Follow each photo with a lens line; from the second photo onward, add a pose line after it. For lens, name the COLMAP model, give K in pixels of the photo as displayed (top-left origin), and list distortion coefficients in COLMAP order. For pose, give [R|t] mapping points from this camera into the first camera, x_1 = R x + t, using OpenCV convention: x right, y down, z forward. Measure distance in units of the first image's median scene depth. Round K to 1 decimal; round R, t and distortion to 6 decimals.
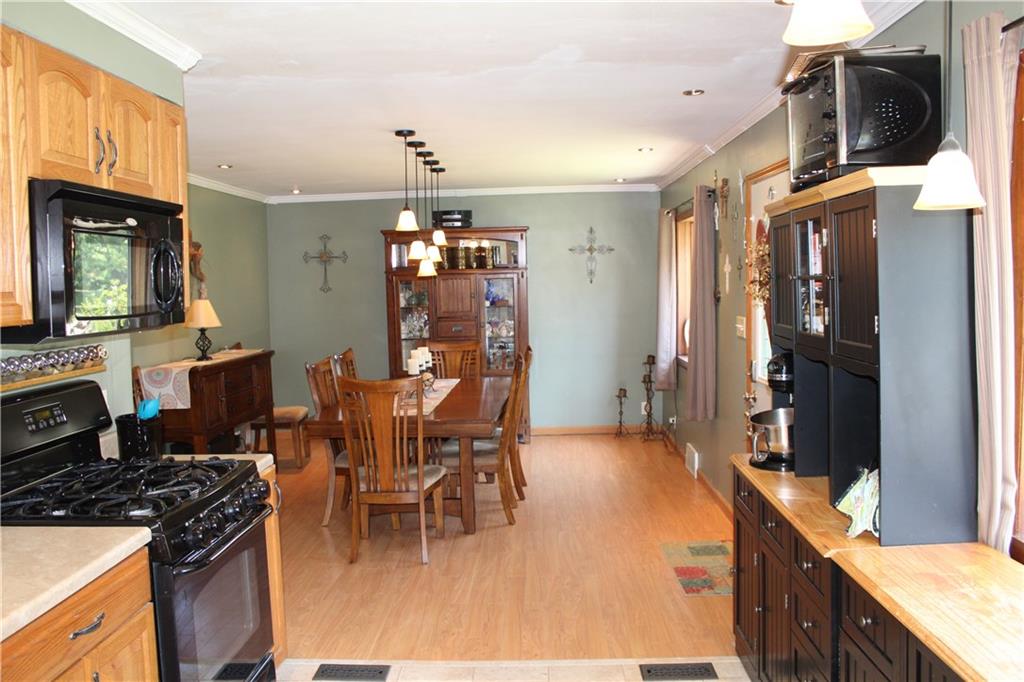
lens RADIAL K [[837.6, 0, 512.0], [0, 837.6, 341.0], [0, 0, 1]] dist [-0.138309, 0.072273]
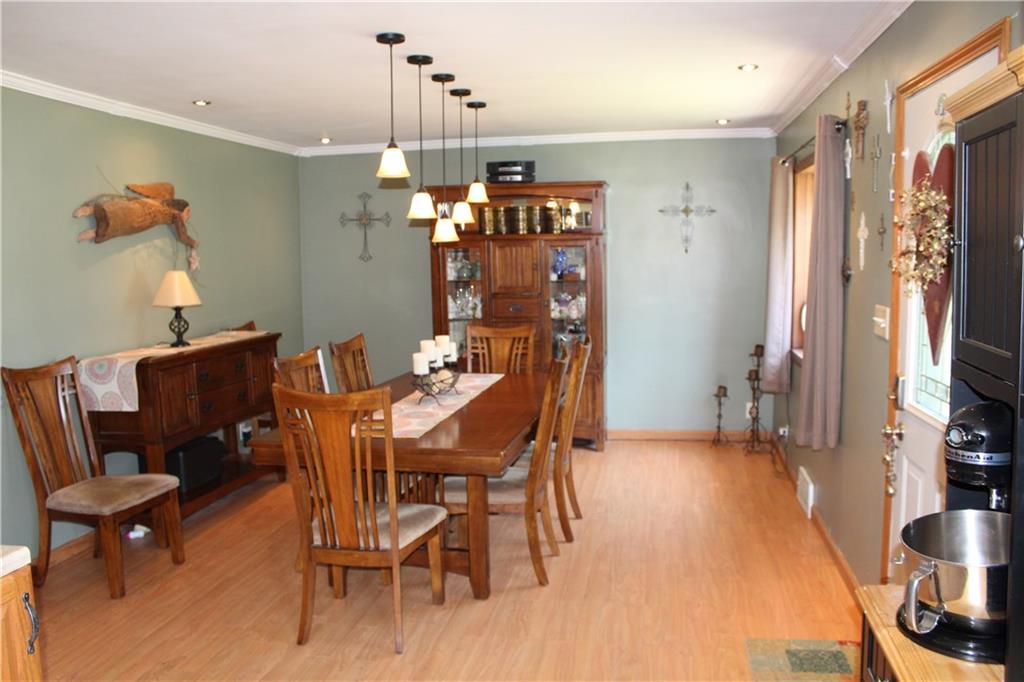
lens RADIAL K [[837.6, 0, 512.0], [0, 837.6, 341.0], [0, 0, 1]] dist [-0.138309, 0.072273]
pose [[0.989193, 0.021097, -0.145092, 0.061893], [-0.015624, 0.999126, 0.038759, -0.017271], [0.145783, -0.036073, 0.988659, 0.243952]]
